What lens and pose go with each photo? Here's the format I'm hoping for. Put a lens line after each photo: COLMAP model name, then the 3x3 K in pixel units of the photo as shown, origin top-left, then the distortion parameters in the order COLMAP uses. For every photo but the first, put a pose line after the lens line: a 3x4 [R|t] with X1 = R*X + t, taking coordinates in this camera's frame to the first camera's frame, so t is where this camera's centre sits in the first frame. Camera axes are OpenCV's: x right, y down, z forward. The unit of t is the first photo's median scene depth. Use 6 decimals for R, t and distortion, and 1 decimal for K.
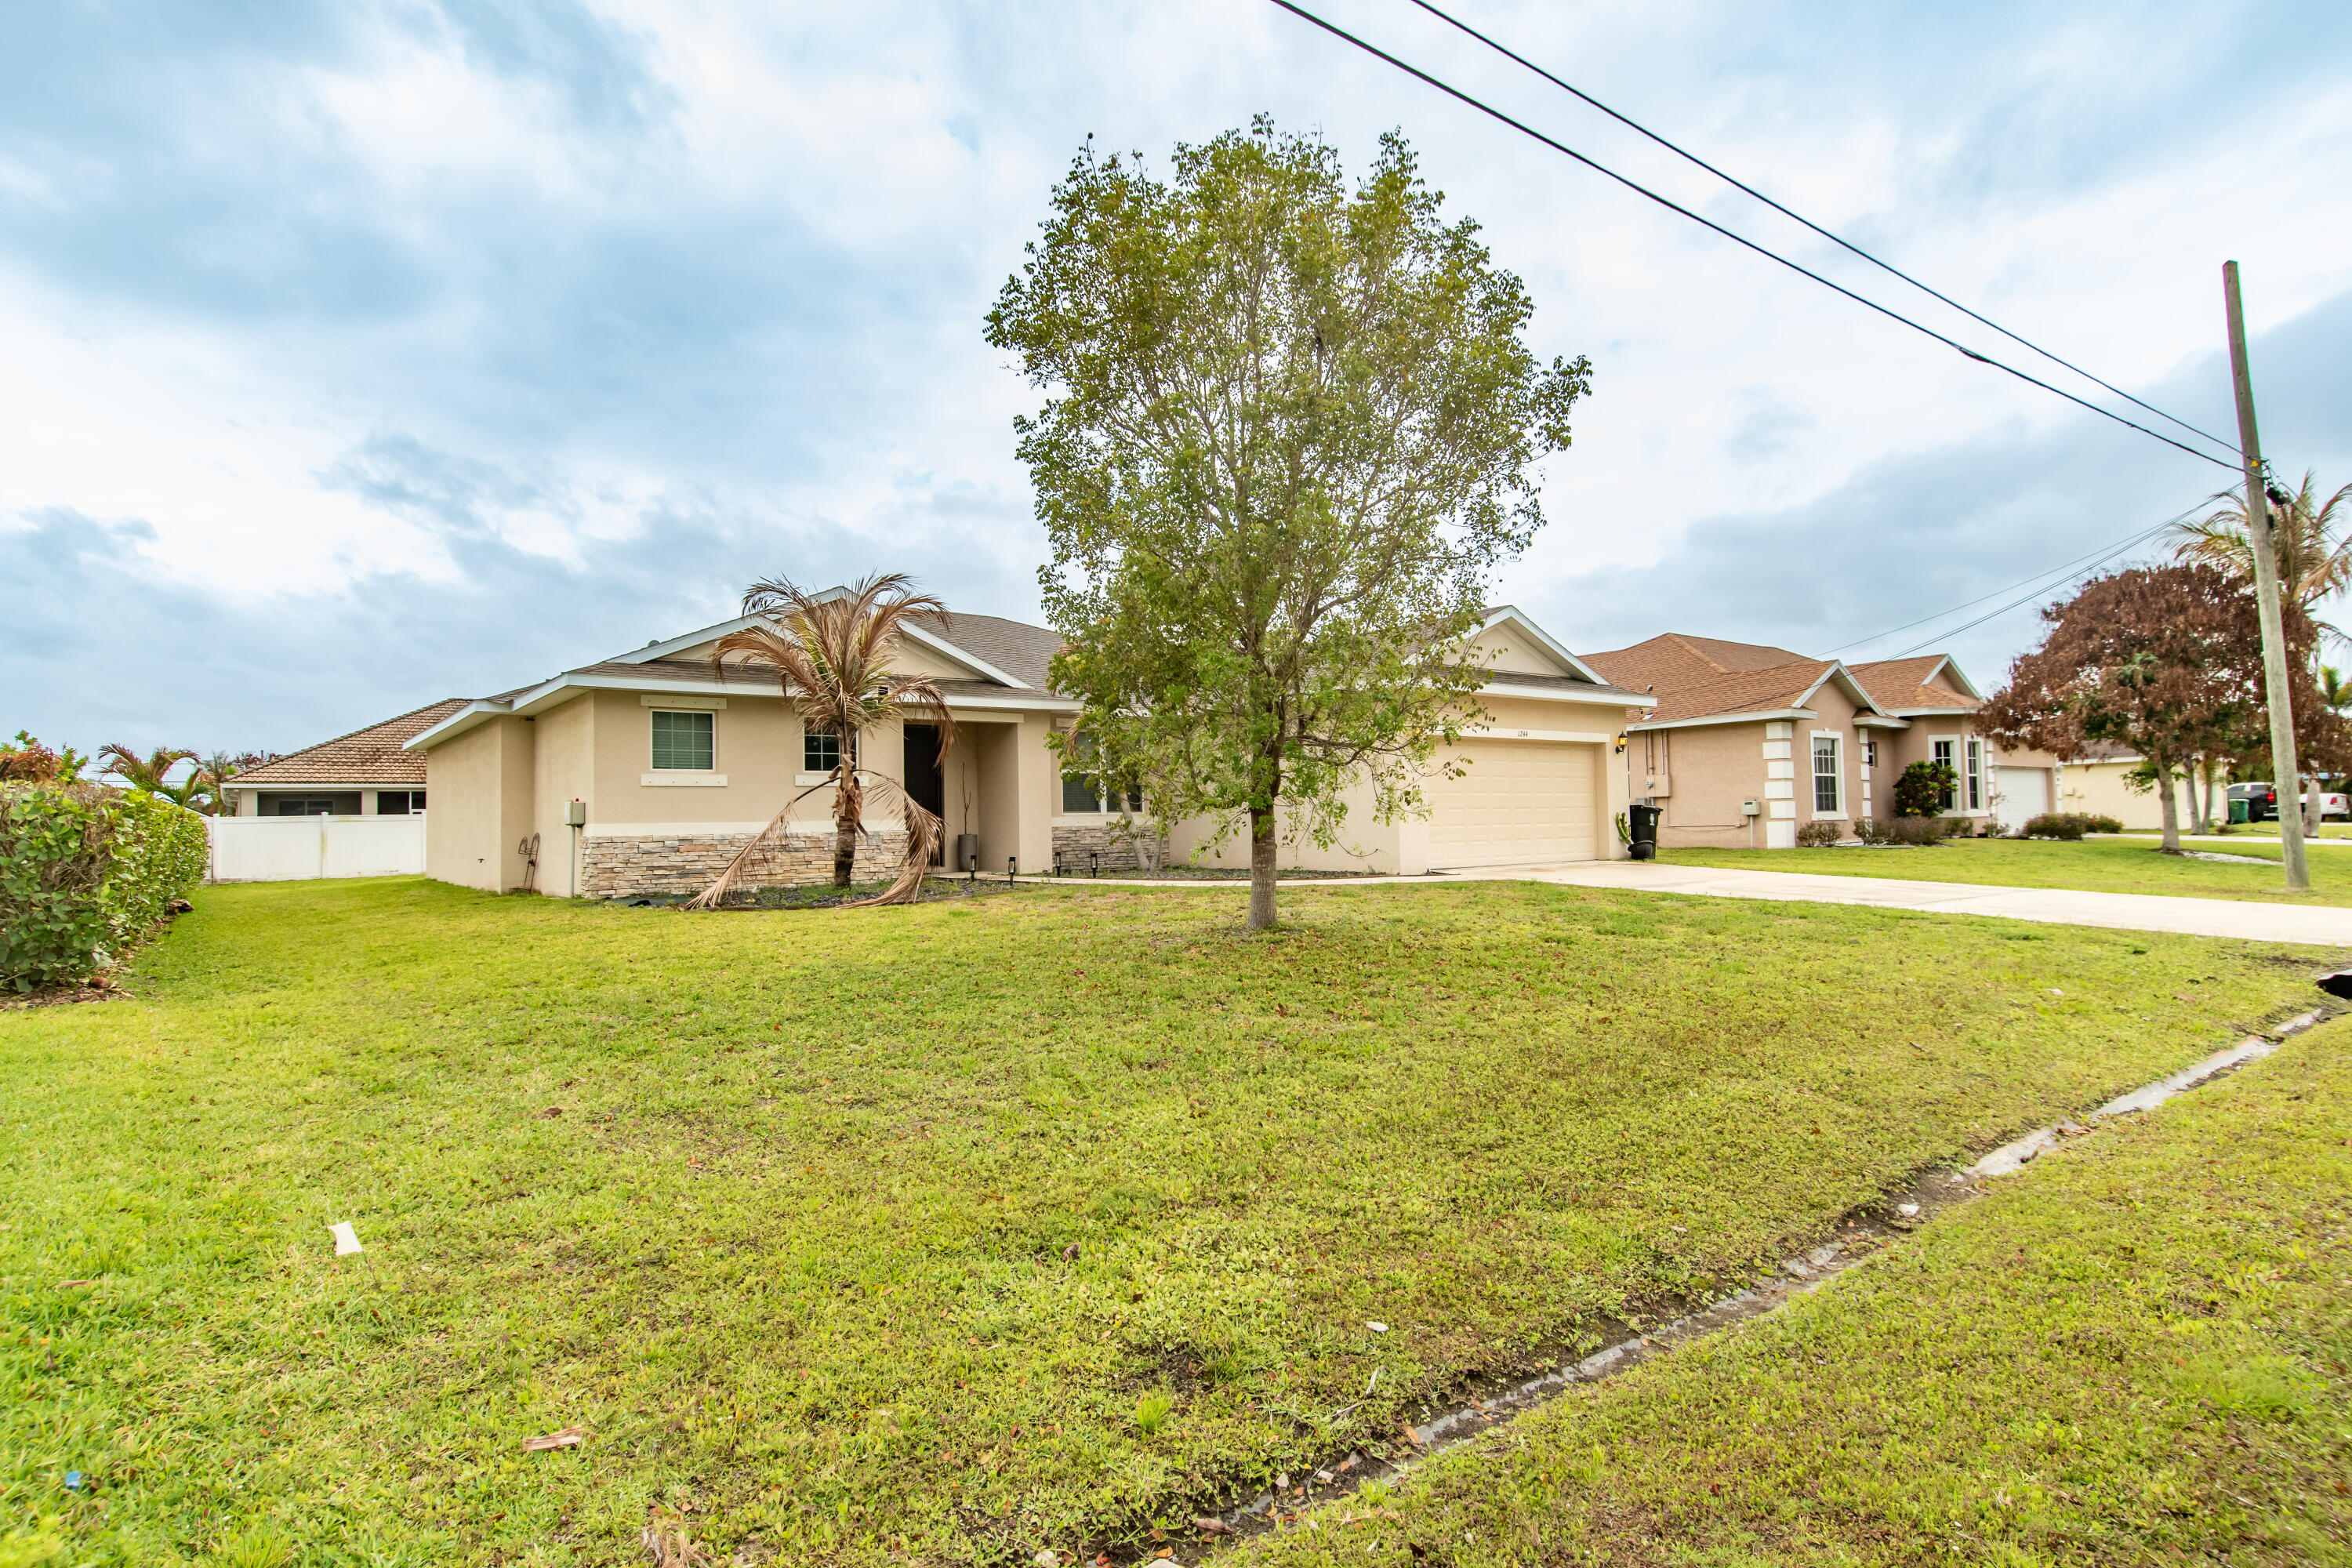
lens RADIAL K [[1256.2, 0, 1191.2], [0, 1256.2, 781.6], [0, 0, 1]] dist [0.005187, -0.004408]
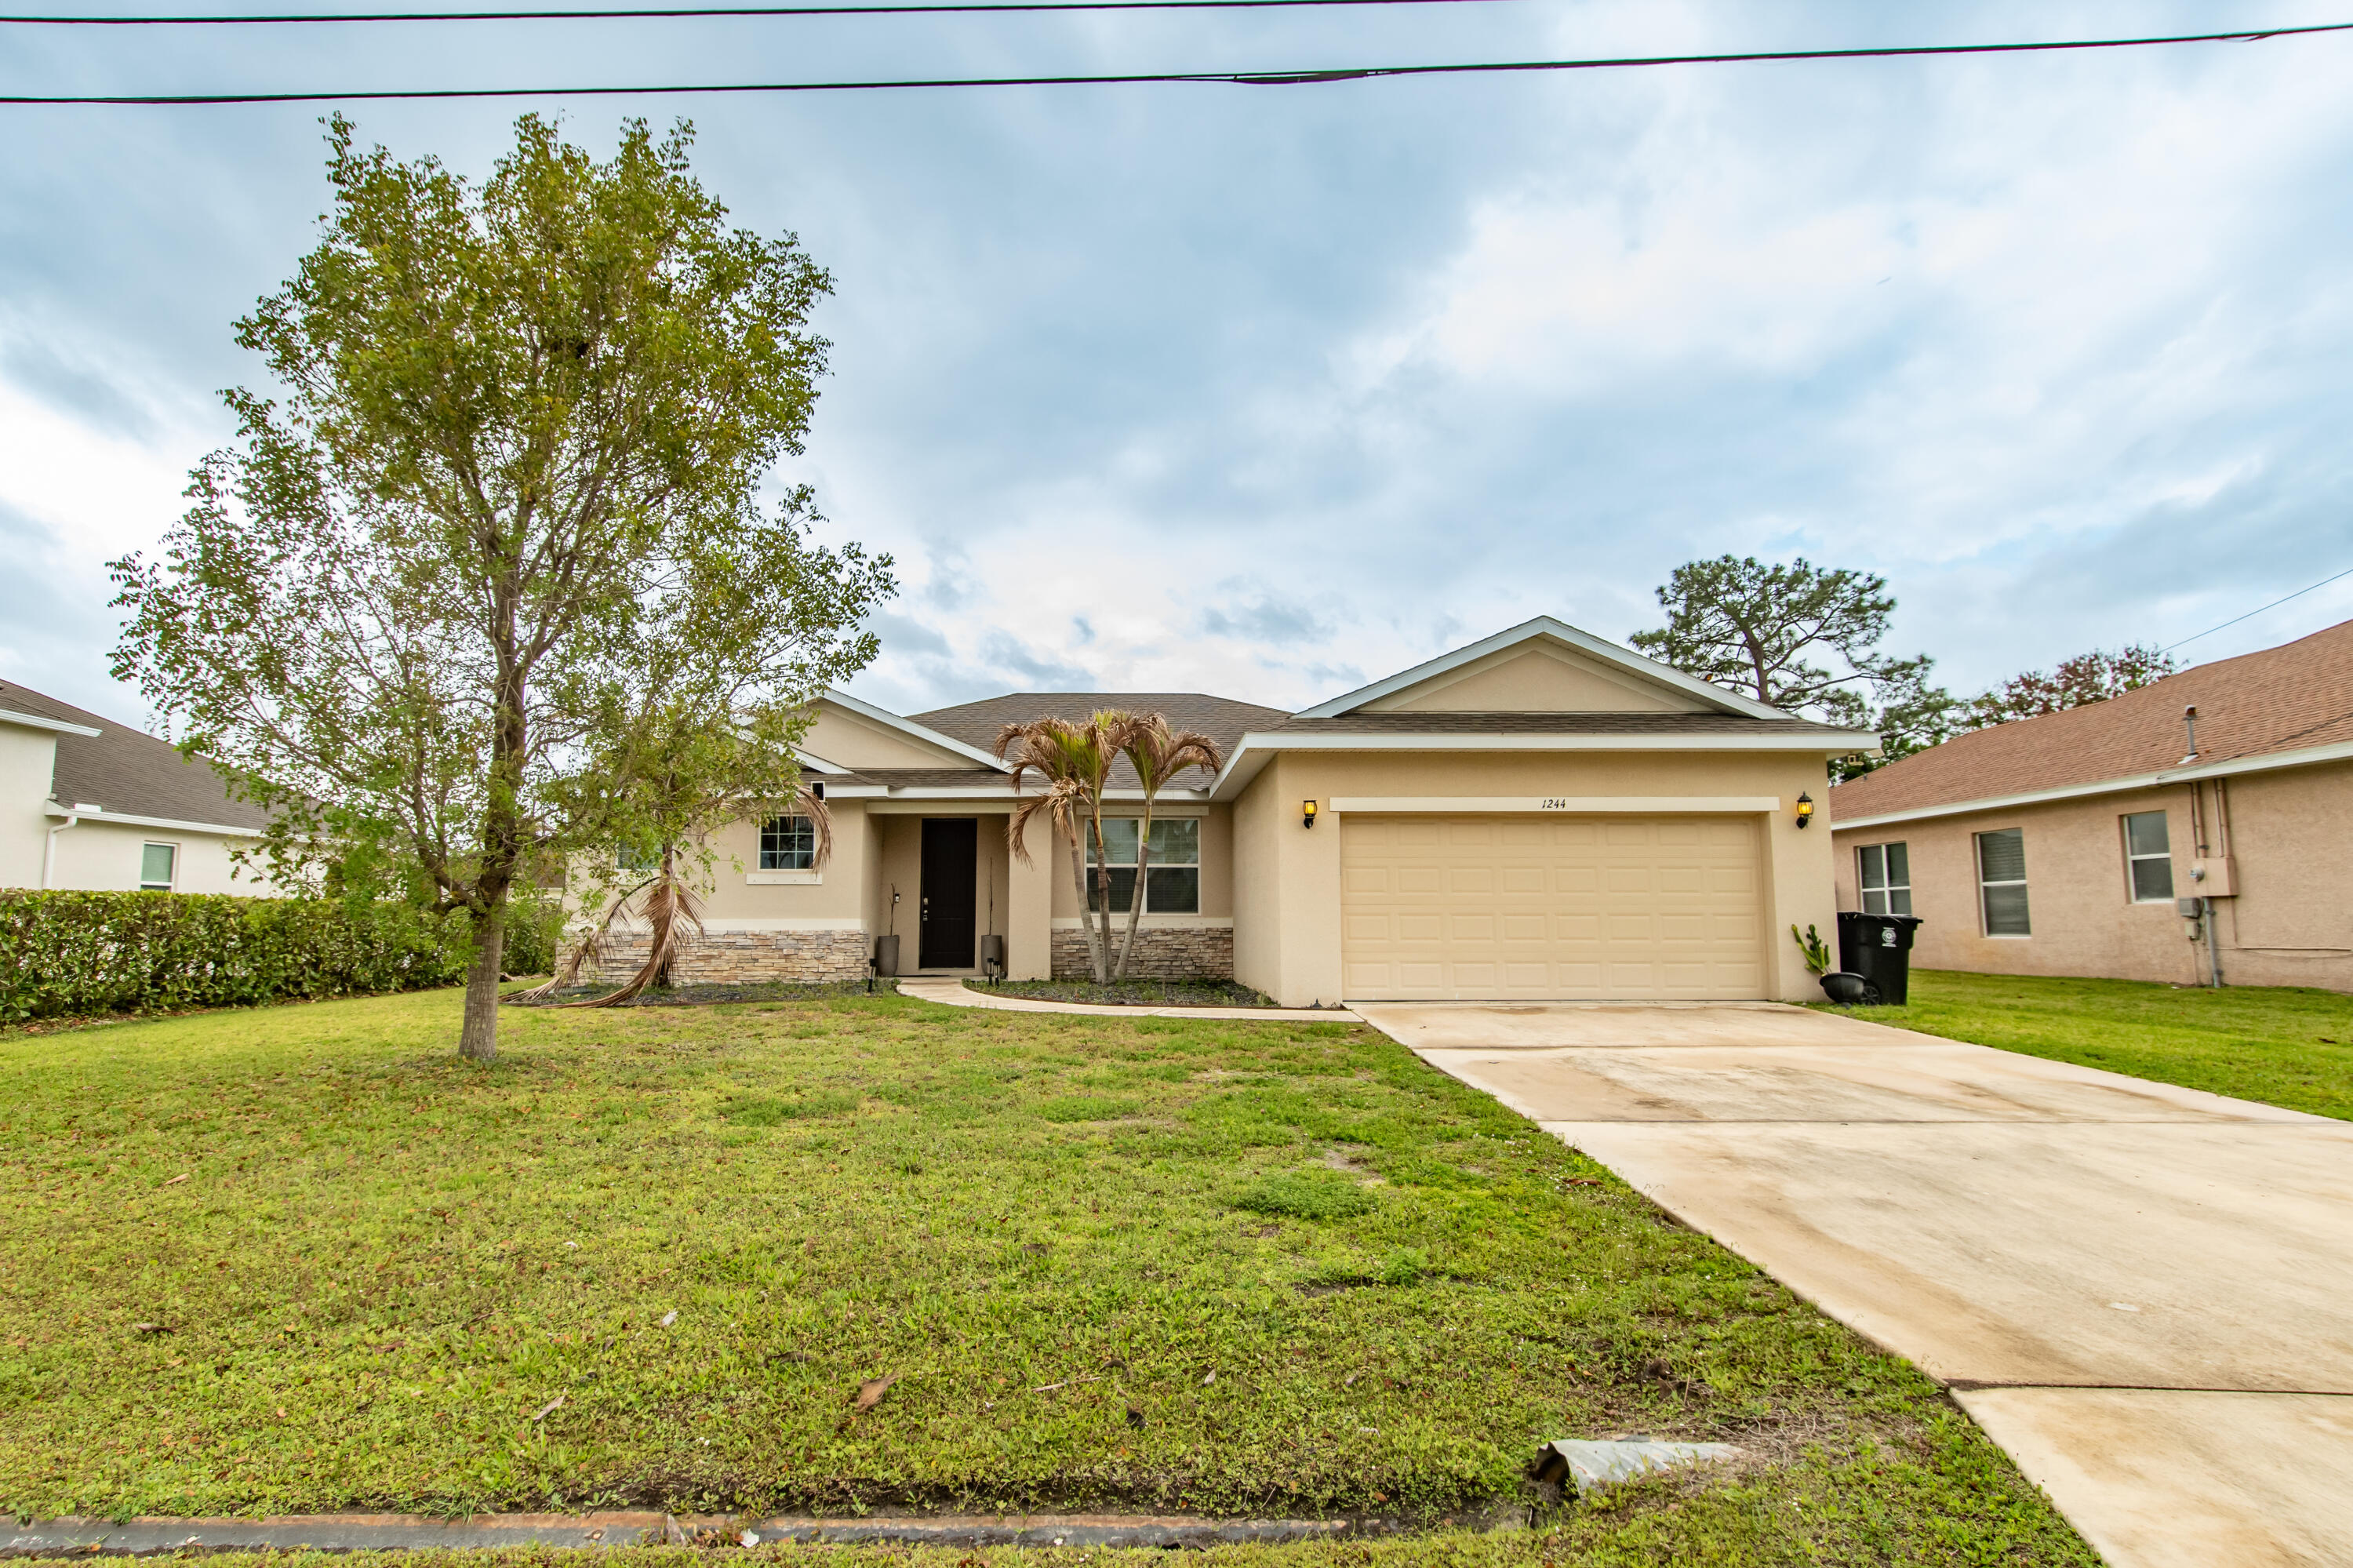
lens RADIAL K [[1328.4, 0, 1115.3], [0, 1328.4, 763.8], [0, 0, 1]] dist [-0.002462, 0.000111]
pose [[0.780962, -0.057293, -0.621946, 0.488294], [0.006843, 0.996509, -0.083204, -0.001875], [0.624541, 0.060723, 0.778627, 0.282671]]
